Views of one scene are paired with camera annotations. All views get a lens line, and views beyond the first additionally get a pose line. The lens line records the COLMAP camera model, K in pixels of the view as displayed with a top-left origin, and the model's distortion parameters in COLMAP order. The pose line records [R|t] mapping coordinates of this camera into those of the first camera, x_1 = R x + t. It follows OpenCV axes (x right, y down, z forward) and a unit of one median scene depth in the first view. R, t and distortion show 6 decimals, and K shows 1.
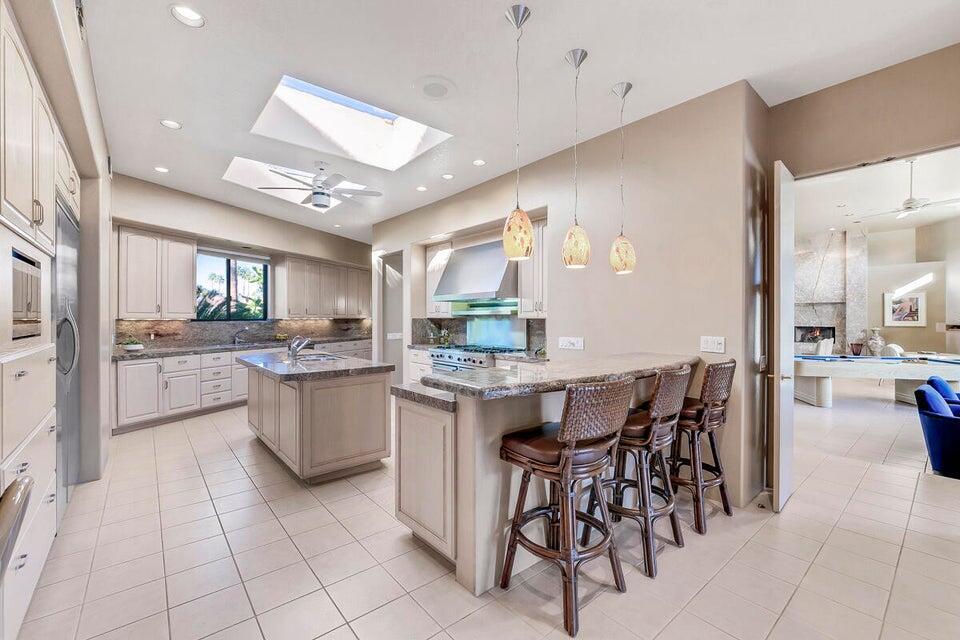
lens RADIAL K [[410.4, 0, 484.1], [0, 410.4, 318.0], [0, 0, 1]] dist [0.000727, -0.000054]
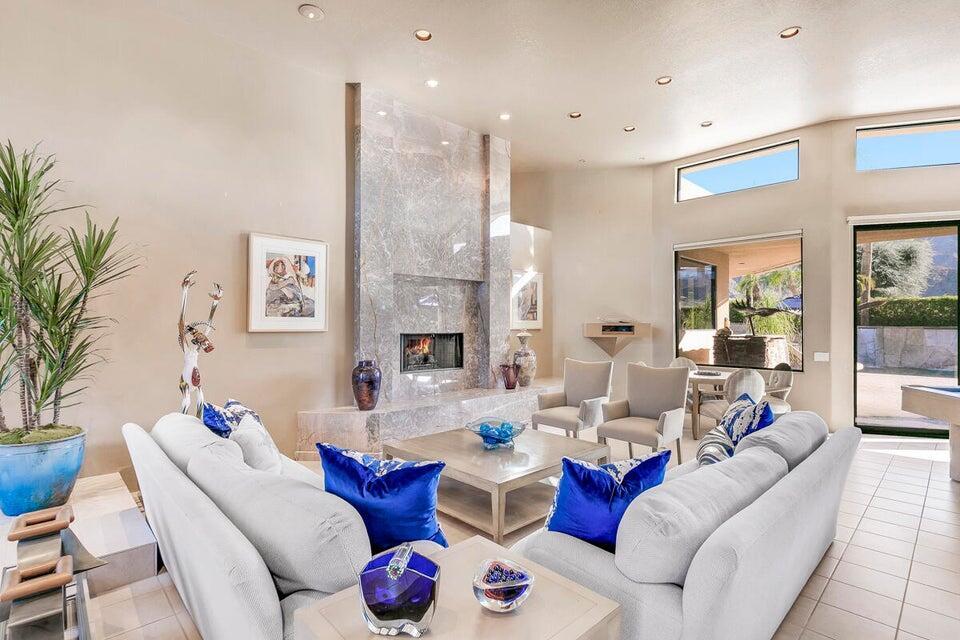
lens RADIAL K [[461.4, 0, 482.1], [0, 461.4, 320.8], [0, 0, 1]] dist [0.000967, 0.000352]
pose [[-0.059222, 0.008683, 0.998207, 0.338484], [-0.000240, 0.999962, -0.008712, 0.012813], [-0.998245, -0.000755, -0.059218, 1.045423]]
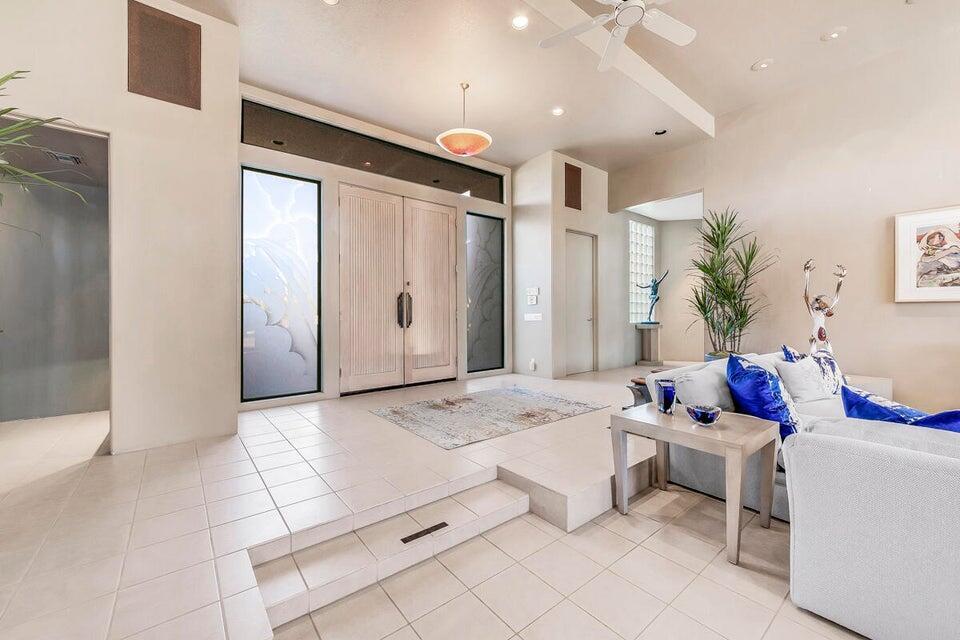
lens RADIAL K [[379.4, 0, 476.3], [0, 379.4, 313.5], [0, 0, 1]] dist [-0.001243, 0.000299]
pose [[0.999545, -0.005054, -0.029737, 0.345998], [0.005015, 0.999986, -0.001376, 0.027328], [0.029744, 0.001226, 0.999557, 0.854377]]
